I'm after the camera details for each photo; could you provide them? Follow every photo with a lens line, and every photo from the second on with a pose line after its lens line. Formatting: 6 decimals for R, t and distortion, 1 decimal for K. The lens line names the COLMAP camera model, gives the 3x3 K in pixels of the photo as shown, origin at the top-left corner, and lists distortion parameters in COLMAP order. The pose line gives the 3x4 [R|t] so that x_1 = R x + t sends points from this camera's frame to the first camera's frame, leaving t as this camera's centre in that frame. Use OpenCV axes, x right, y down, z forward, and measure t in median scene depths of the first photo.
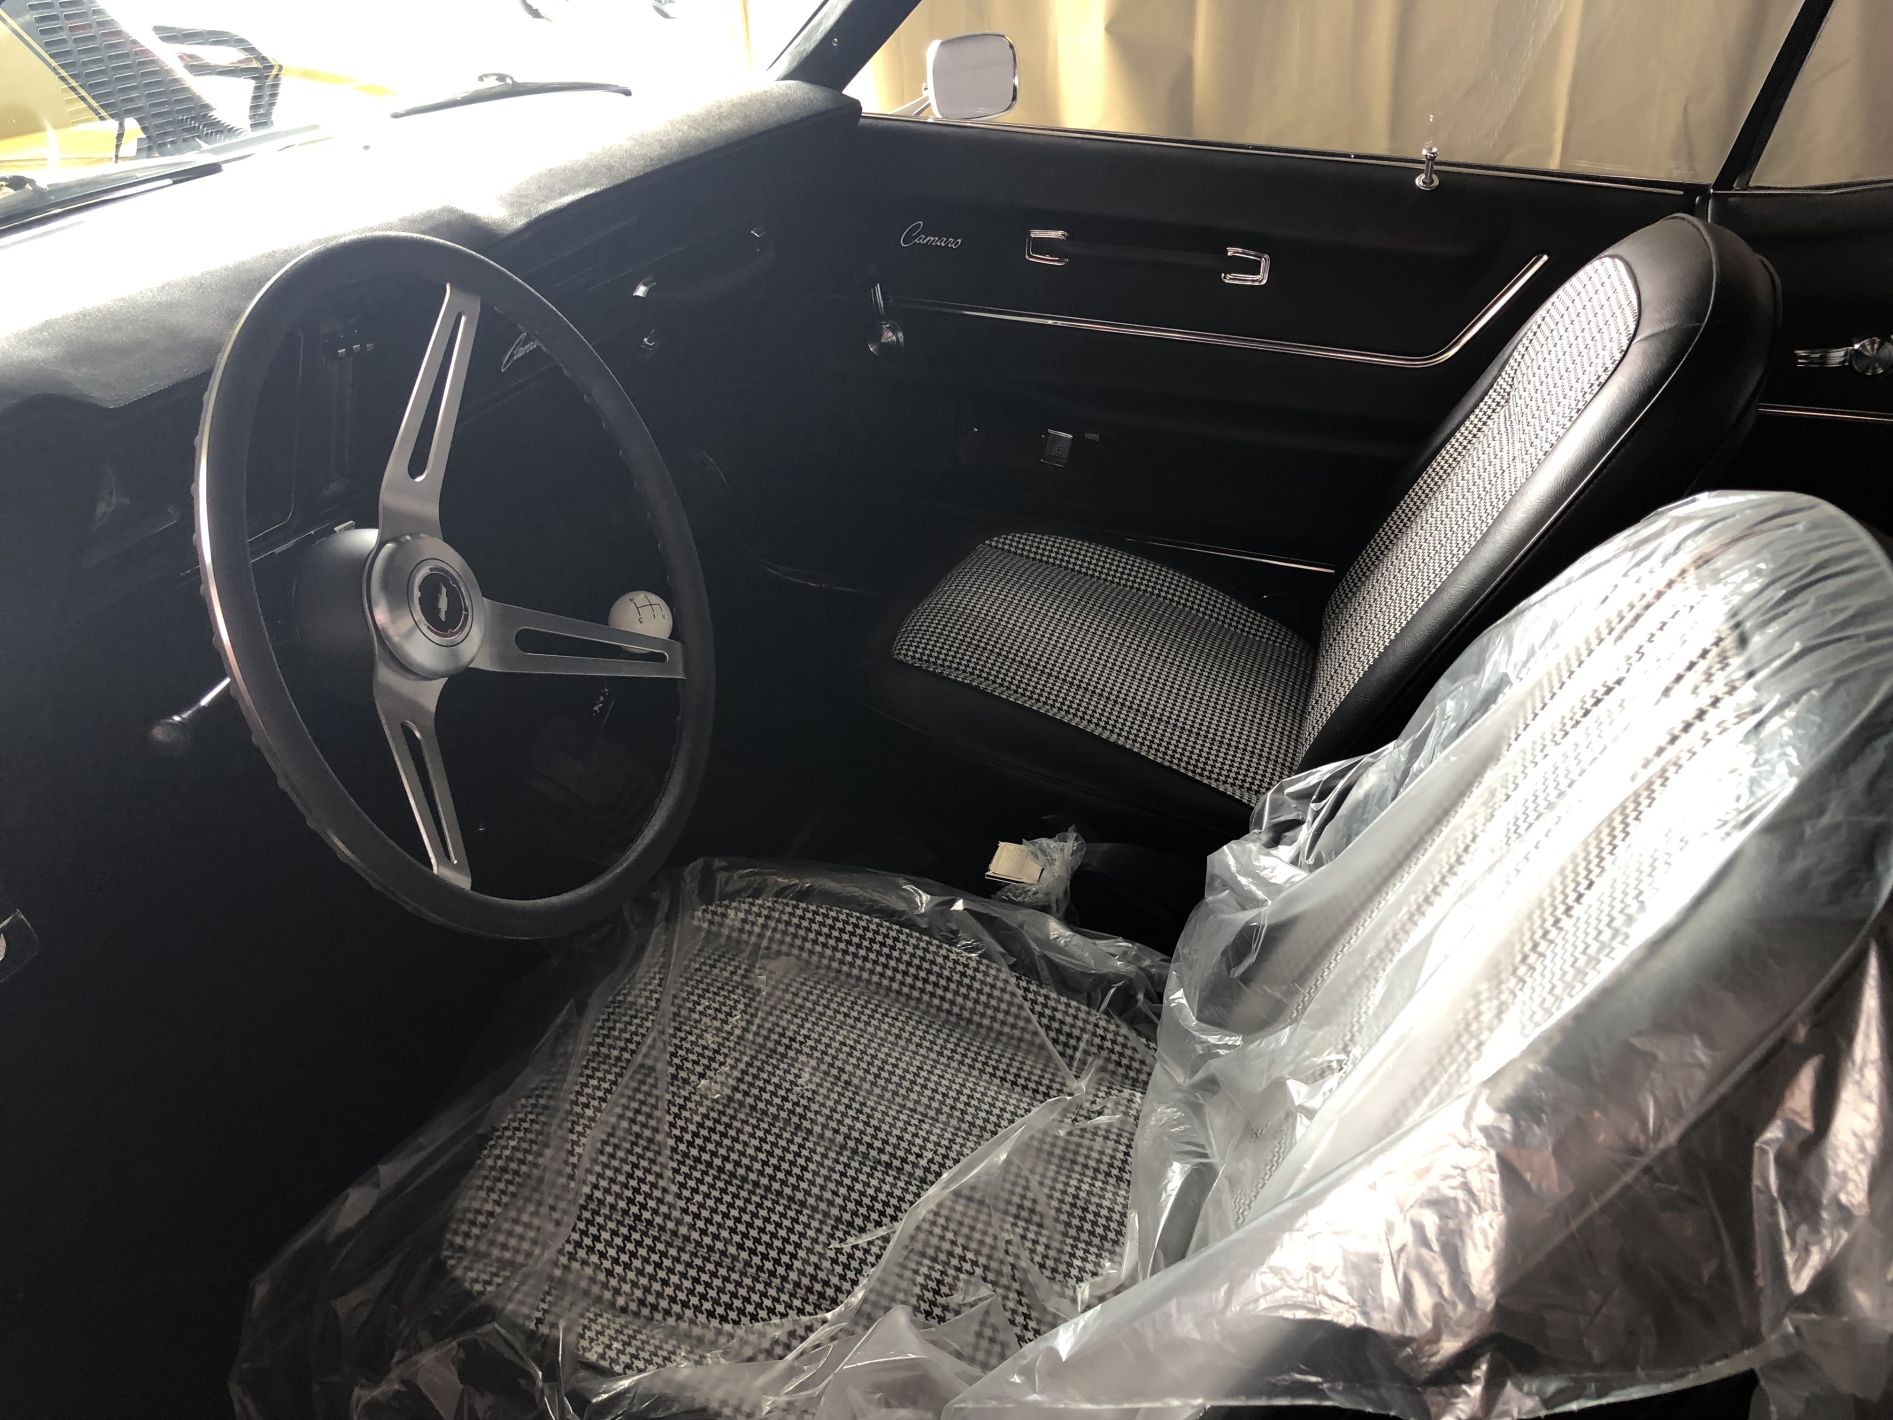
lens RADIAL K [[1541.0, 0, 940.1], [0, 1541.0, 709.5], [0, 0, 1]] dist [0.002202, 0.001314]
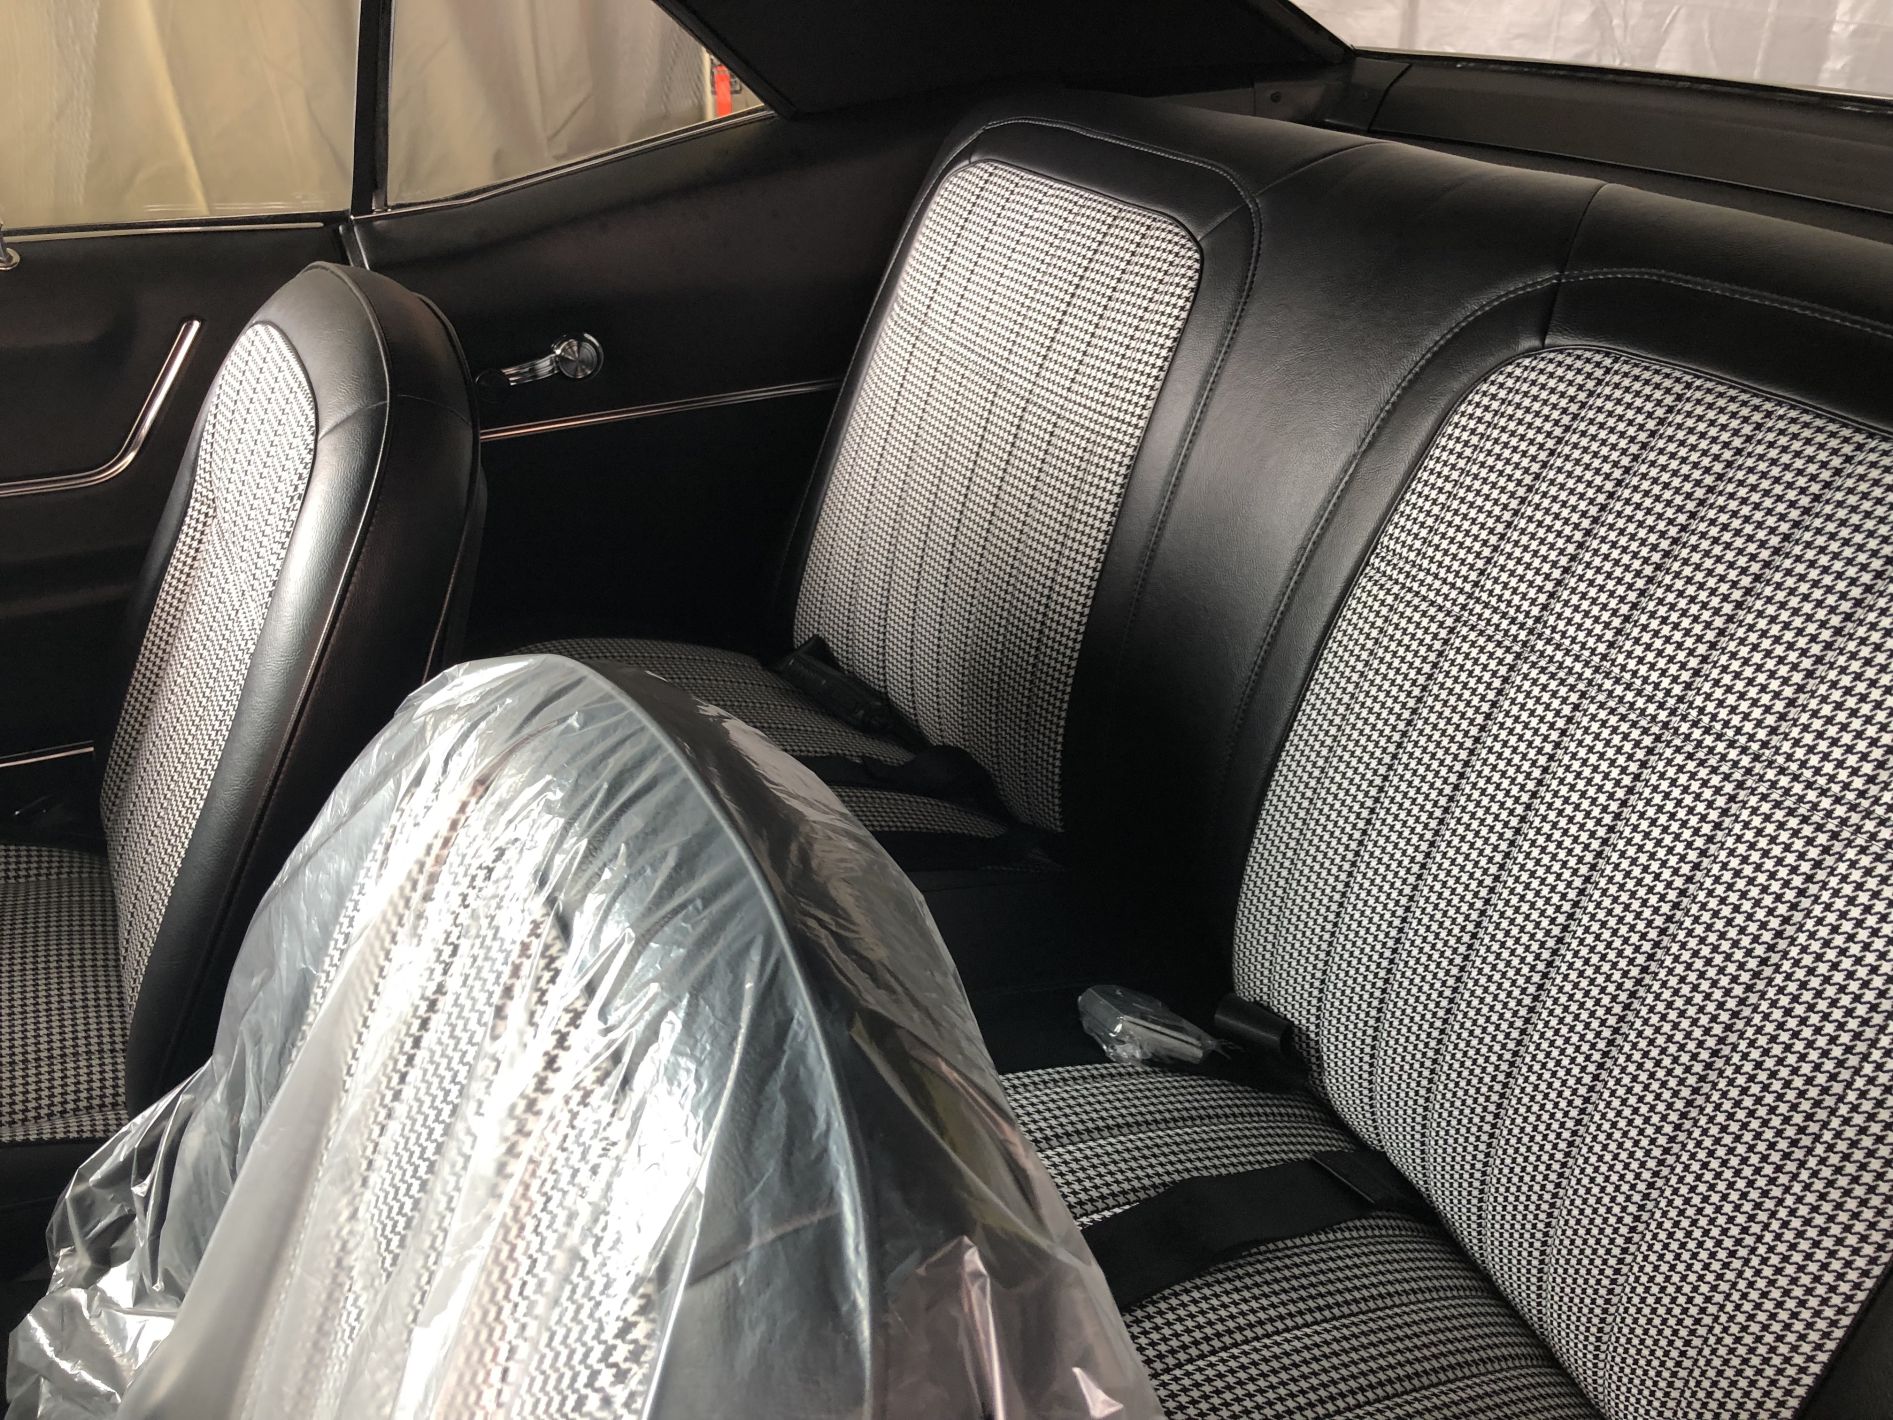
lens RADIAL K [[1541.0, 0, 946.4], [0, 1541.0, 710.4], [0, 0, 1]] dist [0.002202, 0.001314]
pose [[0.709478, -0.348873, 0.612314, 0.148088], [0.340368, 0.930441, 0.135751, -0.112244], [-0.617083, 0.112099, 0.778873, 0.189923]]
